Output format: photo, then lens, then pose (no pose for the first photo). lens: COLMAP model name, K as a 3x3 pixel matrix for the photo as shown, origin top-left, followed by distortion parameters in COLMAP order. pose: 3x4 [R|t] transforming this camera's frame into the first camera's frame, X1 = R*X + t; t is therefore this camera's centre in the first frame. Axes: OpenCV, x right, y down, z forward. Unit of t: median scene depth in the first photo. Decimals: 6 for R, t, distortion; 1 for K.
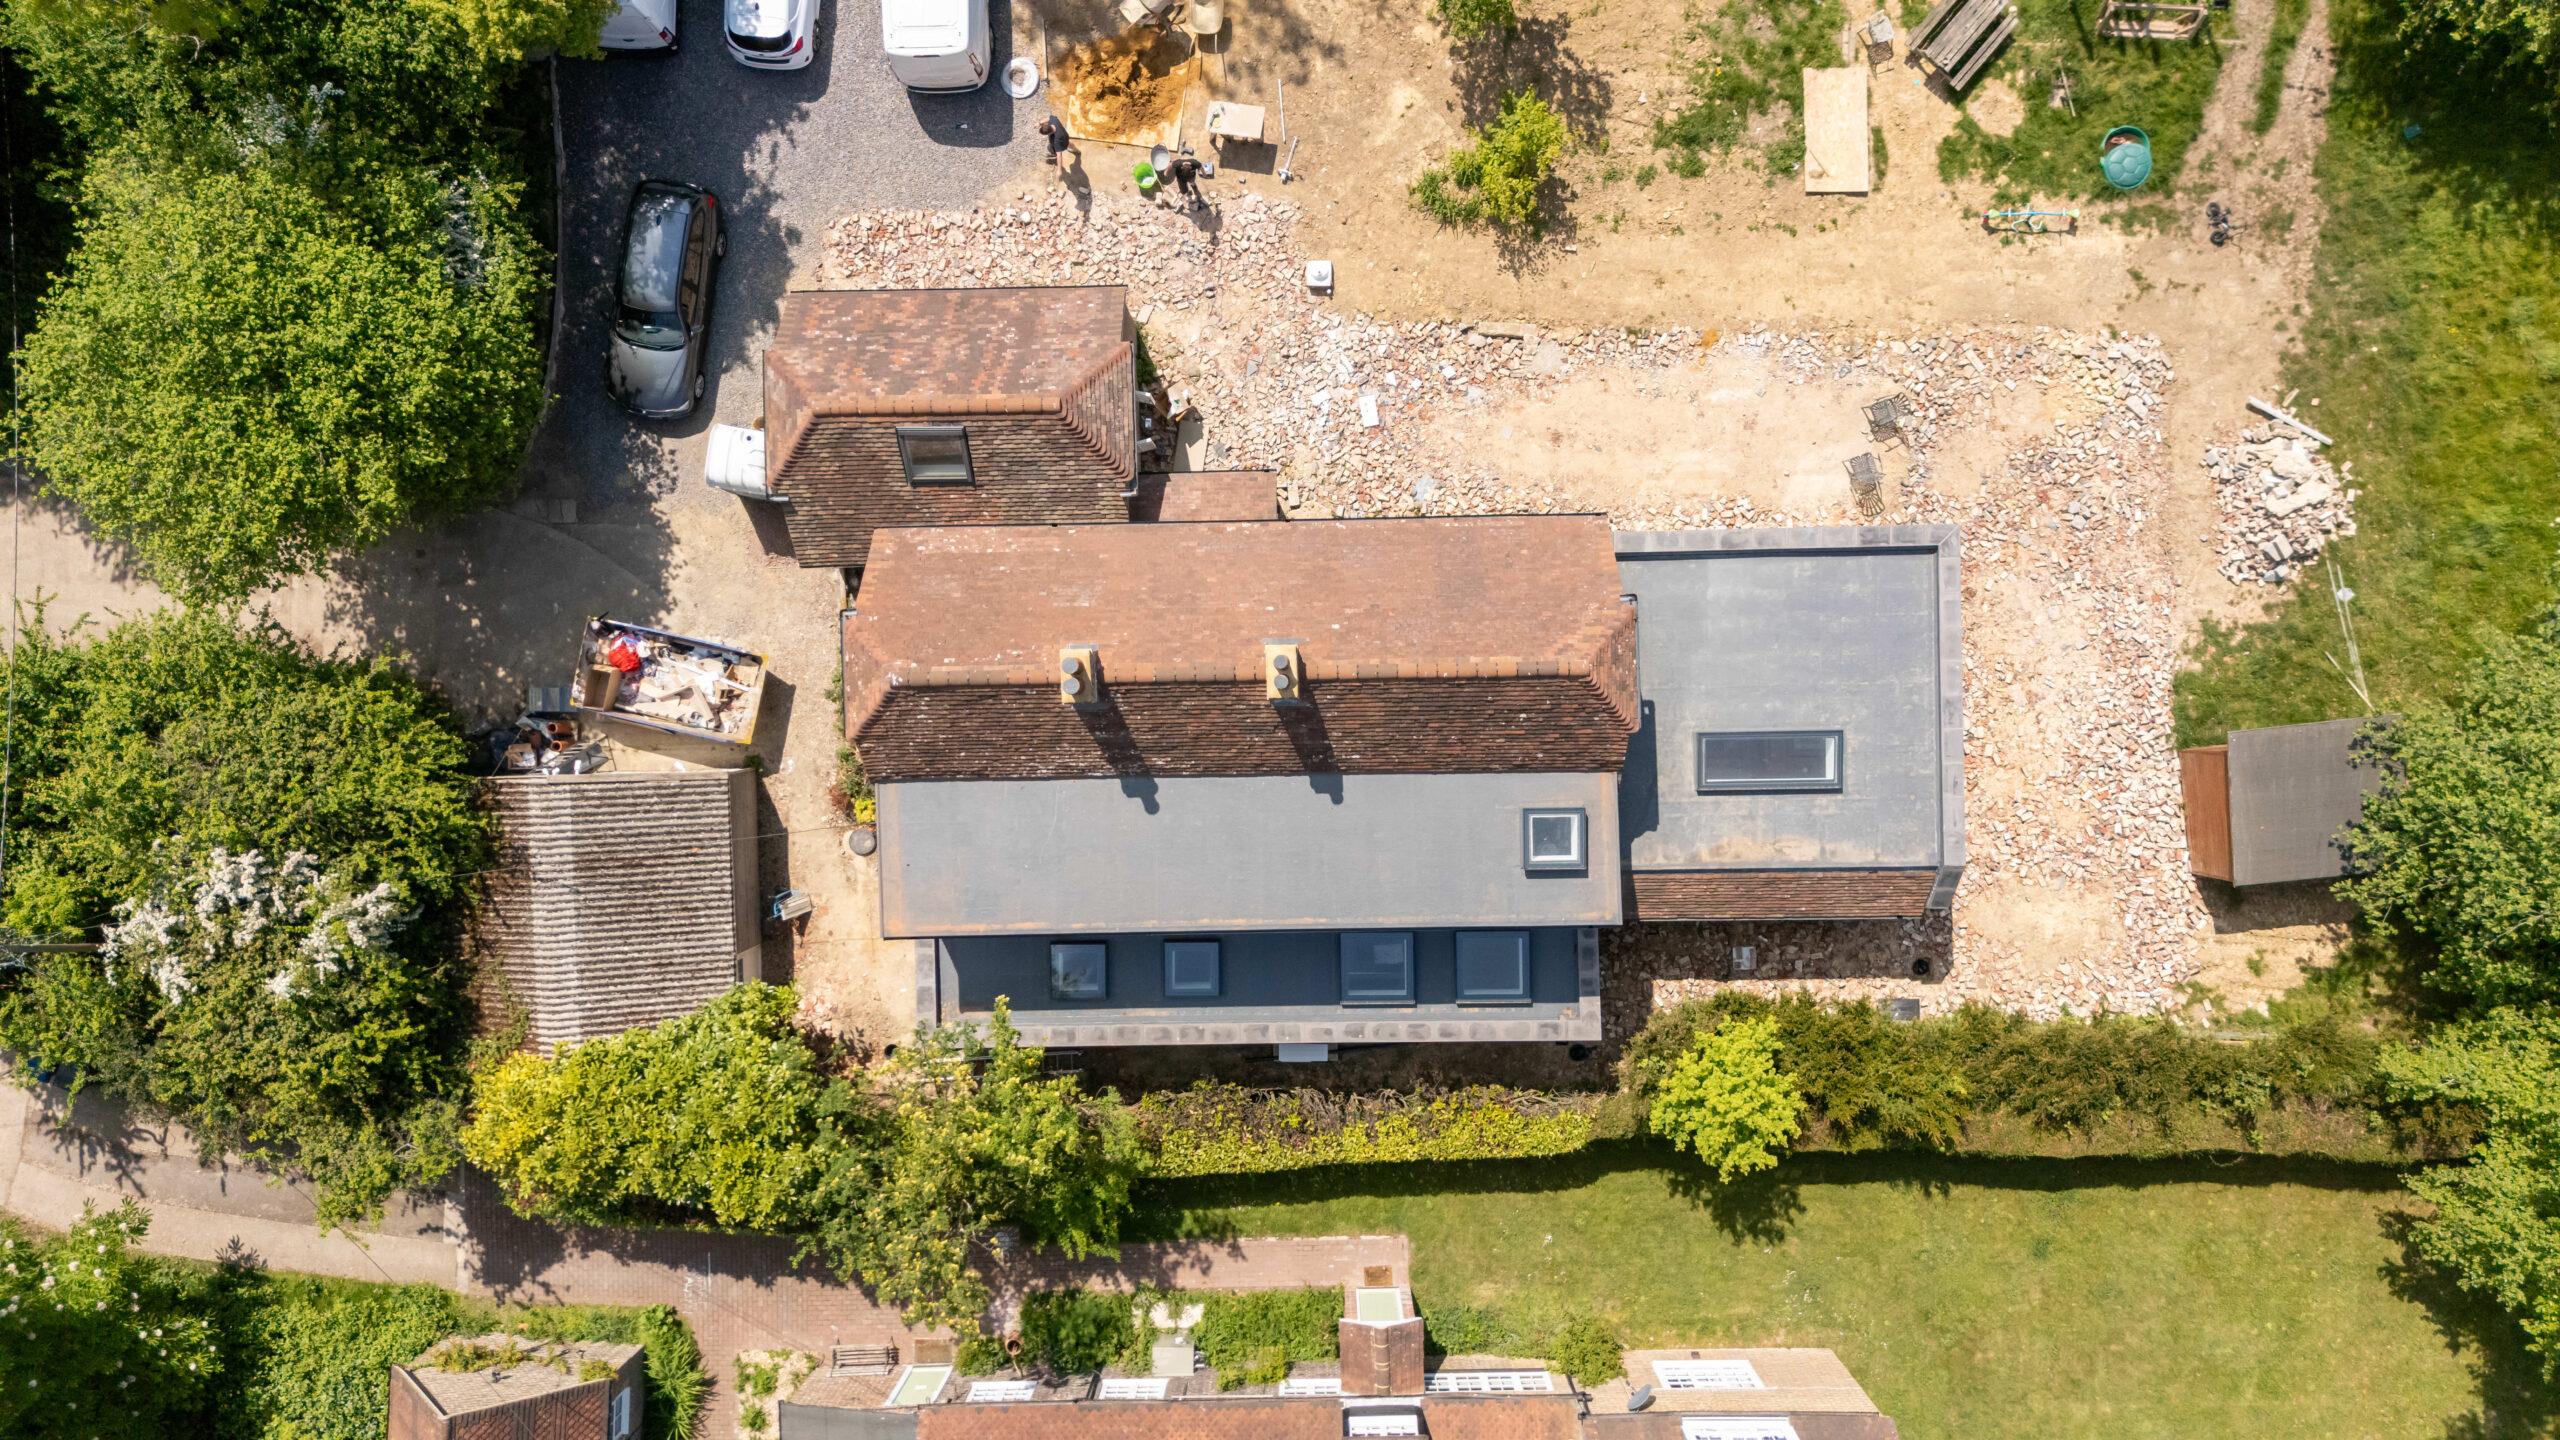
lens RADIAL K [[1893.3, 0, 1275.4], [0, 1893.3, 700.4], [0, 0, 1]] dist [0.061488, -0.060683]
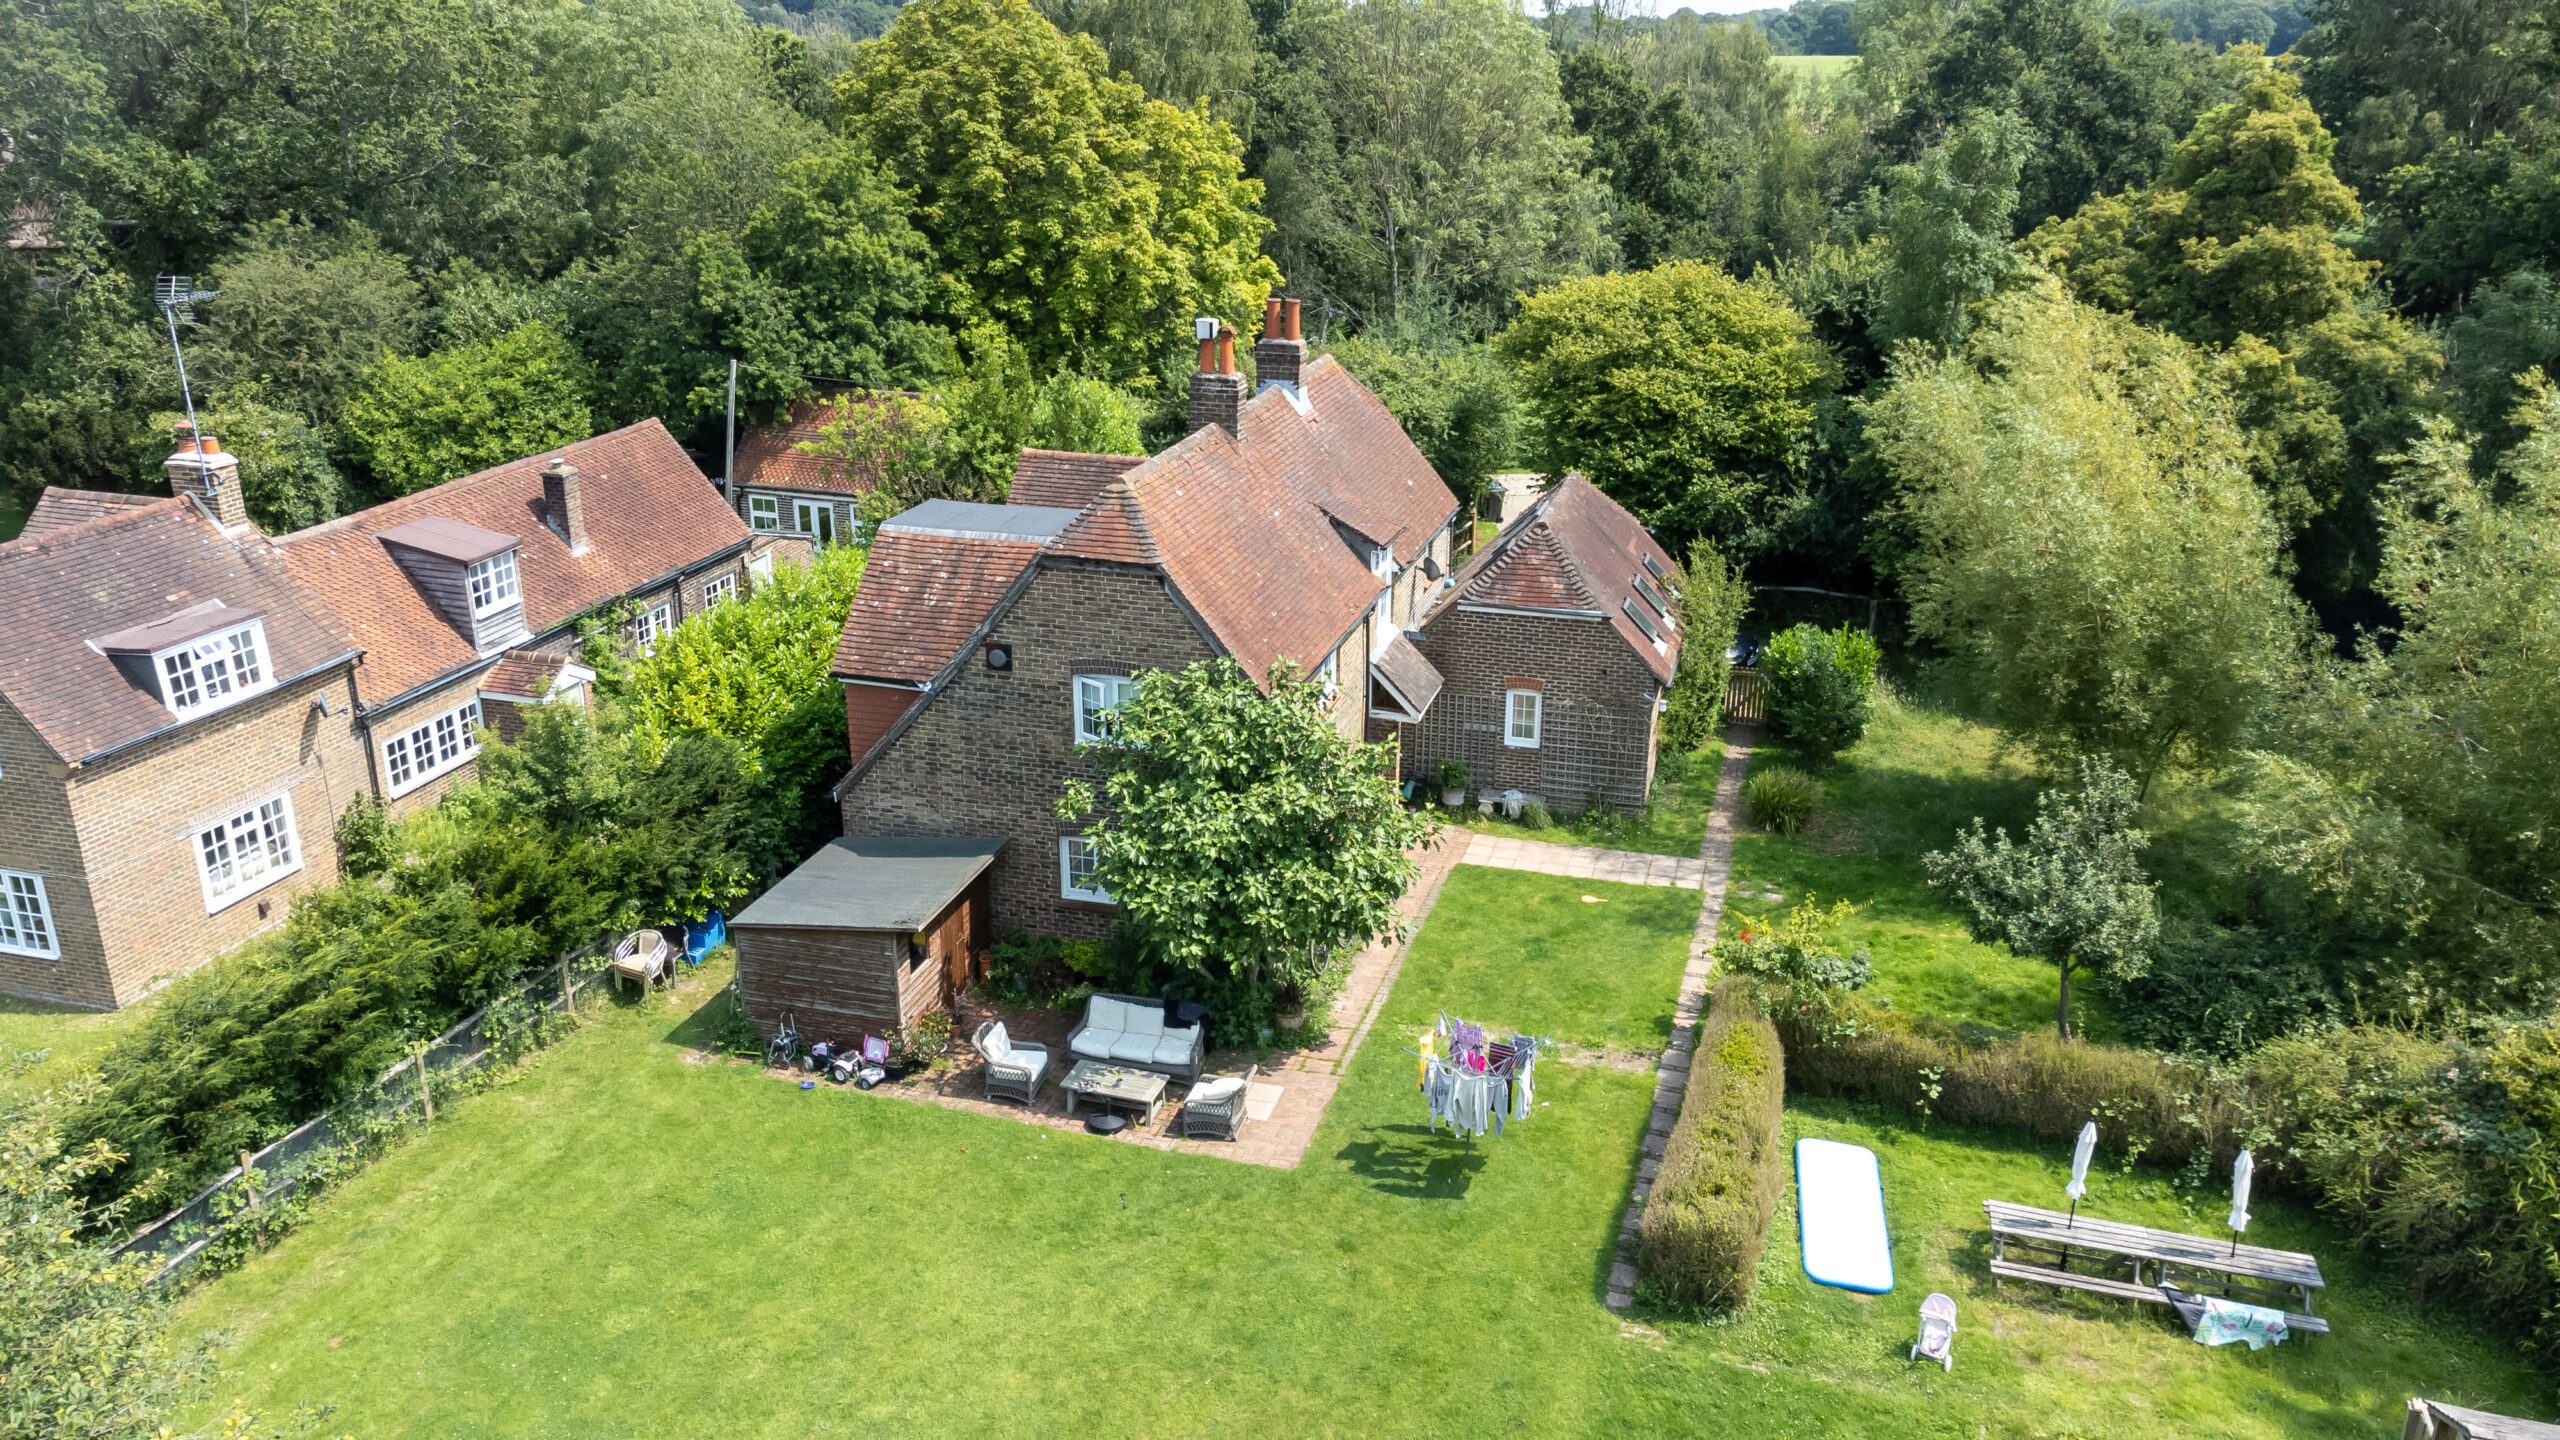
lens RADIAL K [[1906.5, 0, 1276.7], [0, 1906.5, 722.2], [0, 0, 1]] dist [0.008555, 0.065481]
pose [[-0.304911, 0.345199, -0.887619, 0.780666], [-0.952102, -0.133057, 0.275316, -0.274319], [-0.023065, 0.929050, 0.369235, 0.621406]]
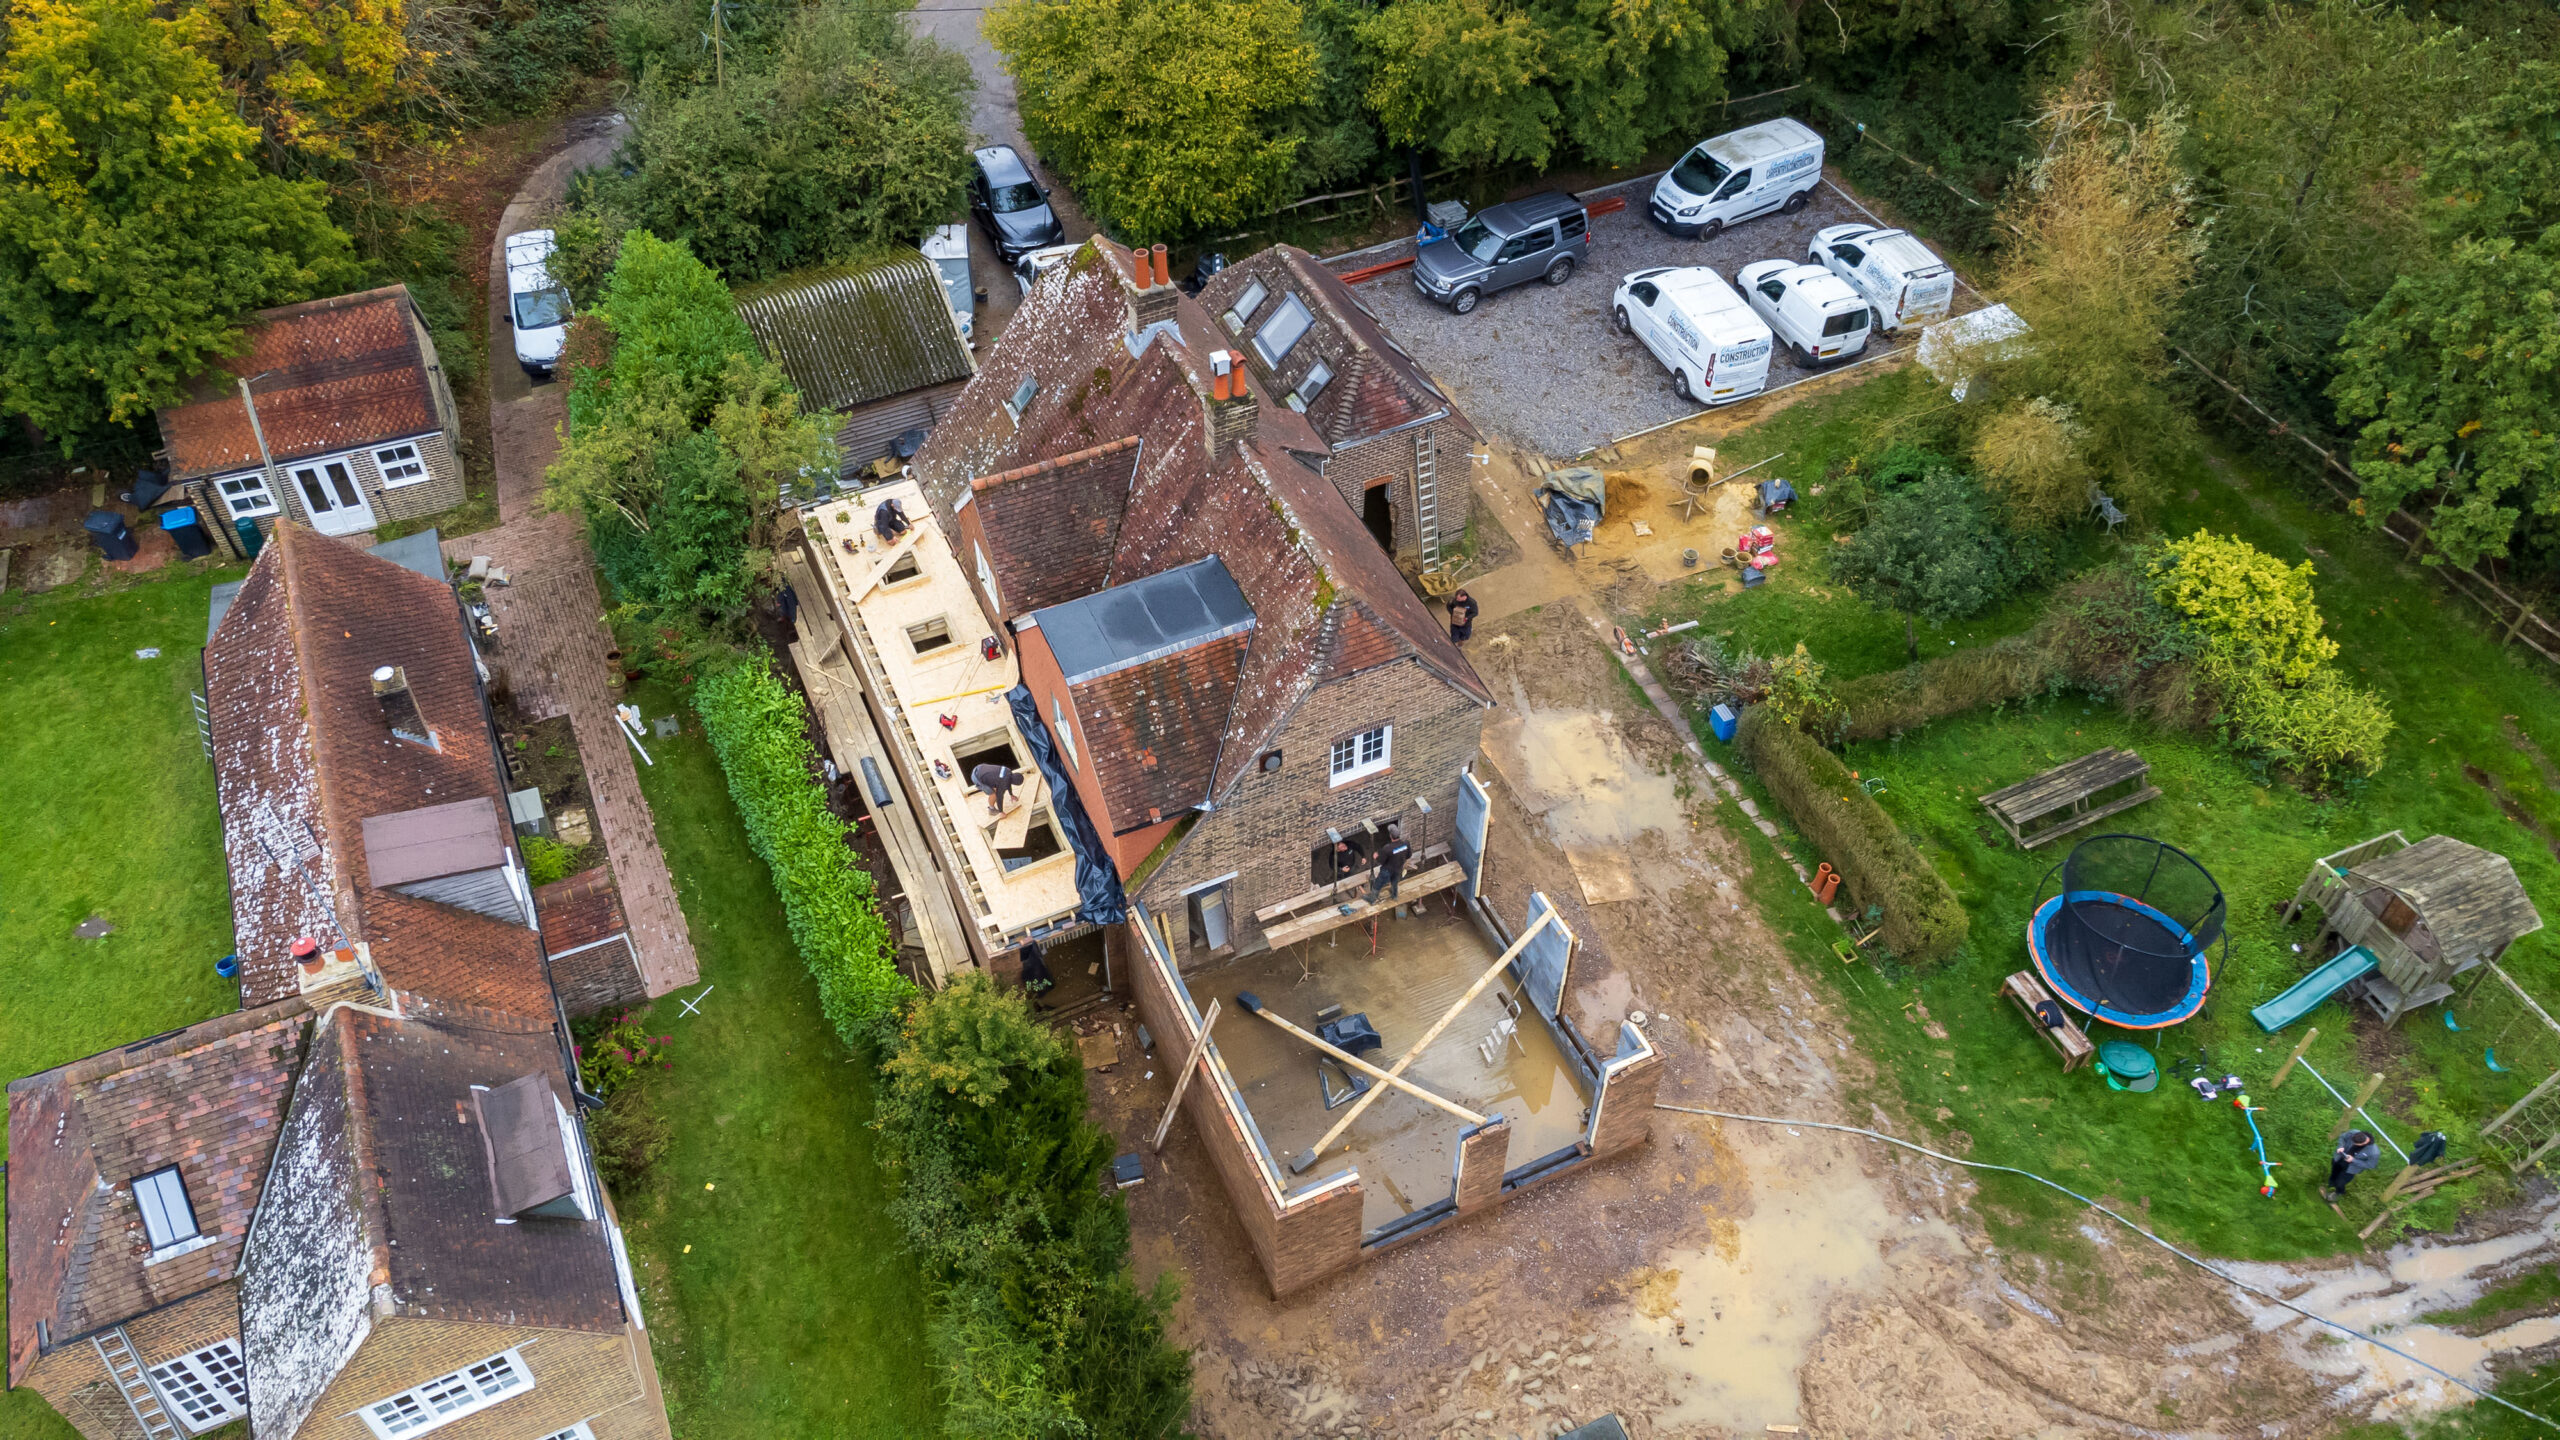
lens RADIAL K [[1906.5, 0, 1284.0], [0, 1906.5, 714.8], [0, 0, 1]] dist [0.008555, 0.065481]
pose [[0.399603, 0.677125, -0.617915, 0.656688], [-0.915880, 0.266607, -0.300142, 0.271958], [-0.038493, 0.685873, 0.726702, 0.253020]]
